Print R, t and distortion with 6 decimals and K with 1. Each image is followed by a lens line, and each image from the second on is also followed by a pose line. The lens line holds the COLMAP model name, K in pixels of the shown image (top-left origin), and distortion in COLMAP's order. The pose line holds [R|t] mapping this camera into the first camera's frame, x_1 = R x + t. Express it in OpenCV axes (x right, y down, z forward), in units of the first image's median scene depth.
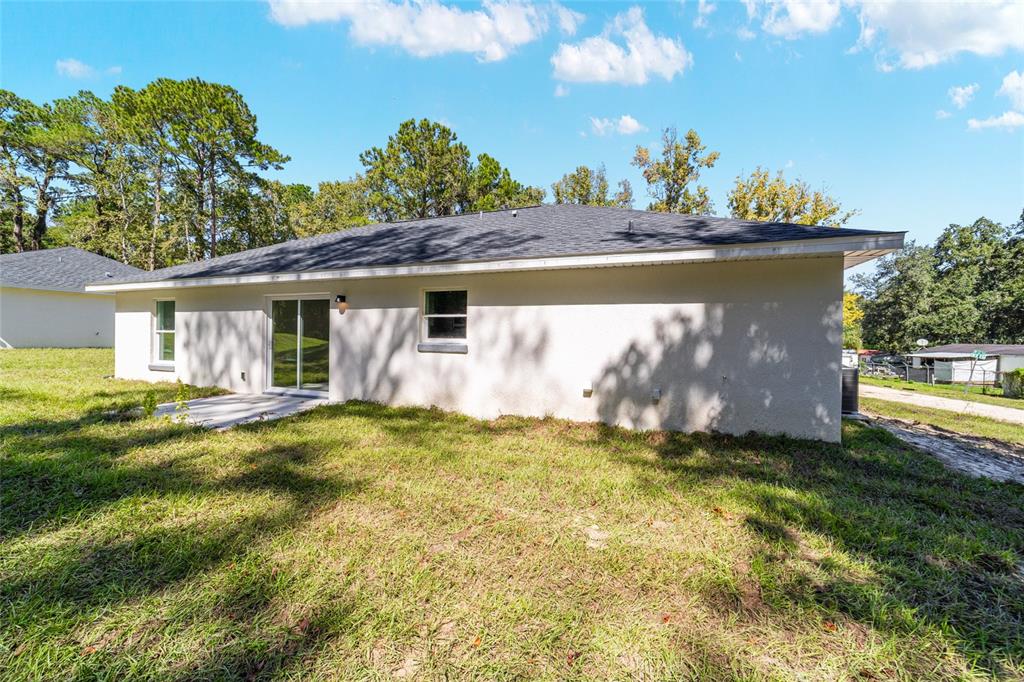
lens RADIAL K [[393.4, 0, 513.7], [0, 393.4, 349.5], [0, 0, 1]] dist [-0.015978, 0.008158]
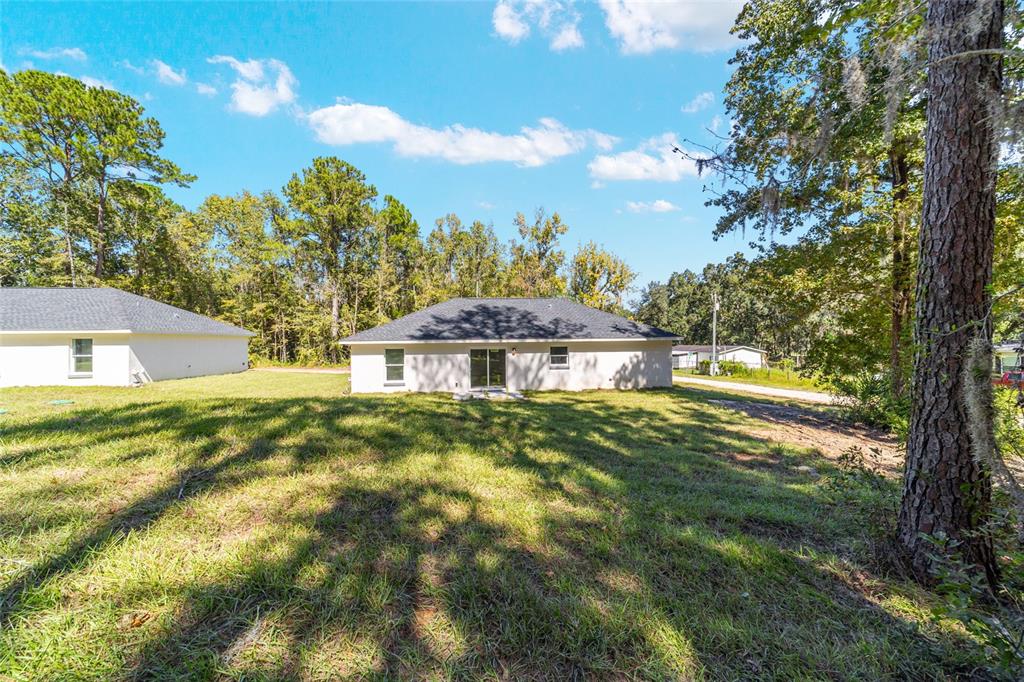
lens RADIAL K [[393.4, 0, 509.6], [0, 393.4, 351.6], [0, 0, 1]] dist [-0.015978, 0.008158]
pose [[0.901410, -0.032620, 0.431736, -1.453026], [0.032682, 0.999439, 0.007276, -0.125486], [-0.431732, 0.007552, 0.901970, -1.156323]]
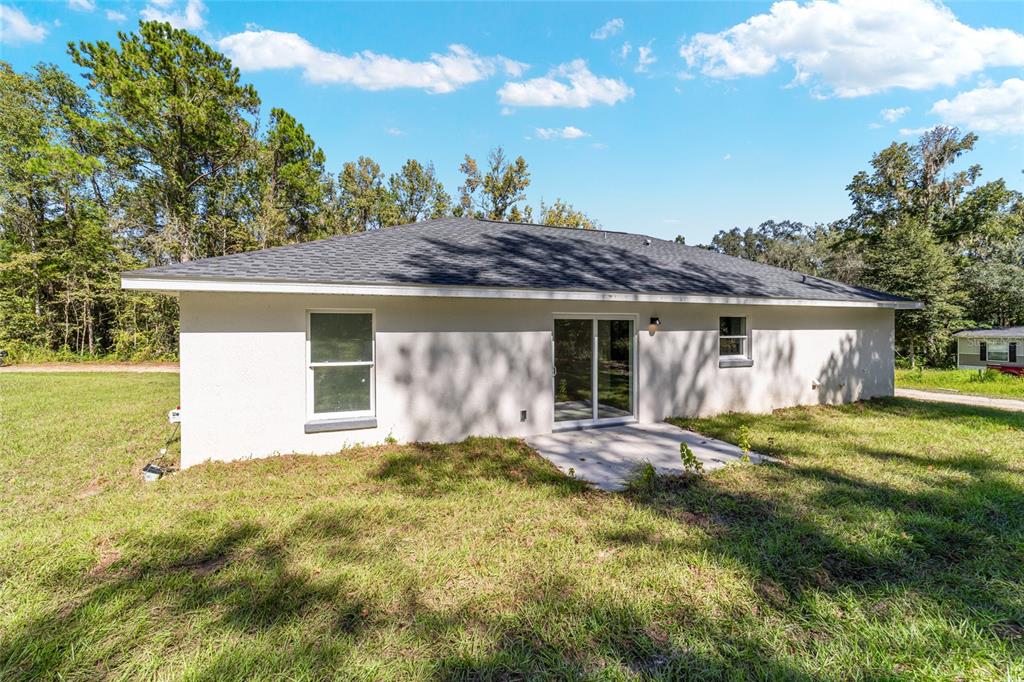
lens RADIAL K [[393.4, 0, 506.9], [0, 393.4, 341.5], [0, 0, 1]] dist [-0.015978, 0.008158]
pose [[0.769114, -0.034569, 0.638176, -1.296032], [0.030239, 0.999386, 0.017692, -0.099569], [-0.638396, 0.005691, 0.769687, 0.433972]]
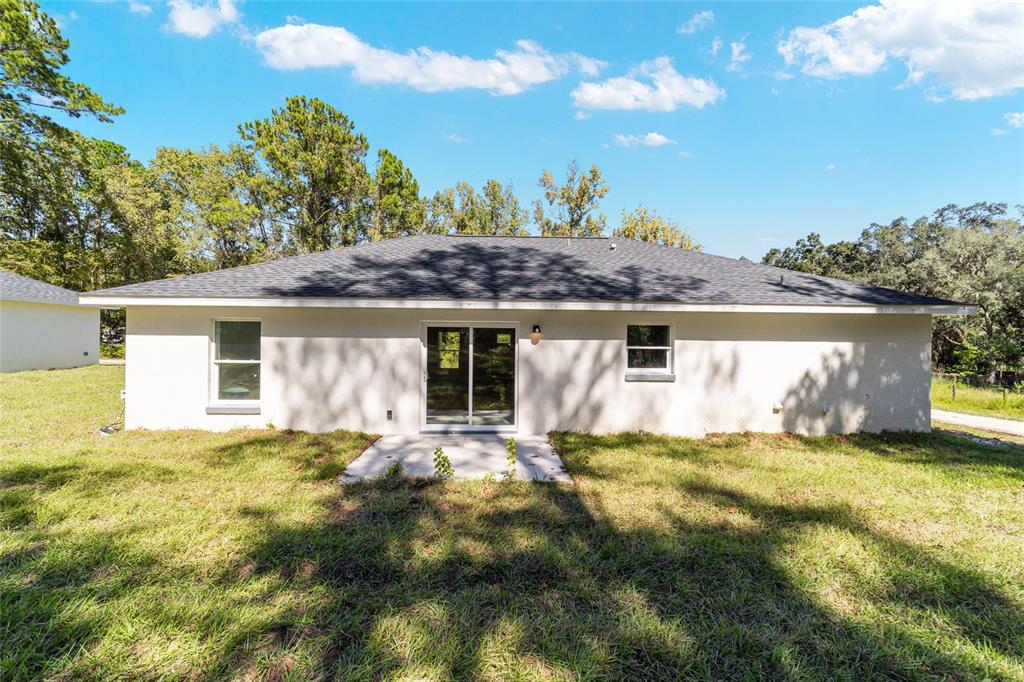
lens RADIAL K [[393.4, 0, 508.4], [0, 393.4, 341.4], [0, 0, 1]] dist [-0.015978, 0.008158]
pose [[0.927059, -0.004172, 0.374891, -0.816469], [0.011678, 0.999774, -0.017752, -0.076520], [-0.374733, 0.020835, 0.926899, 0.103163]]
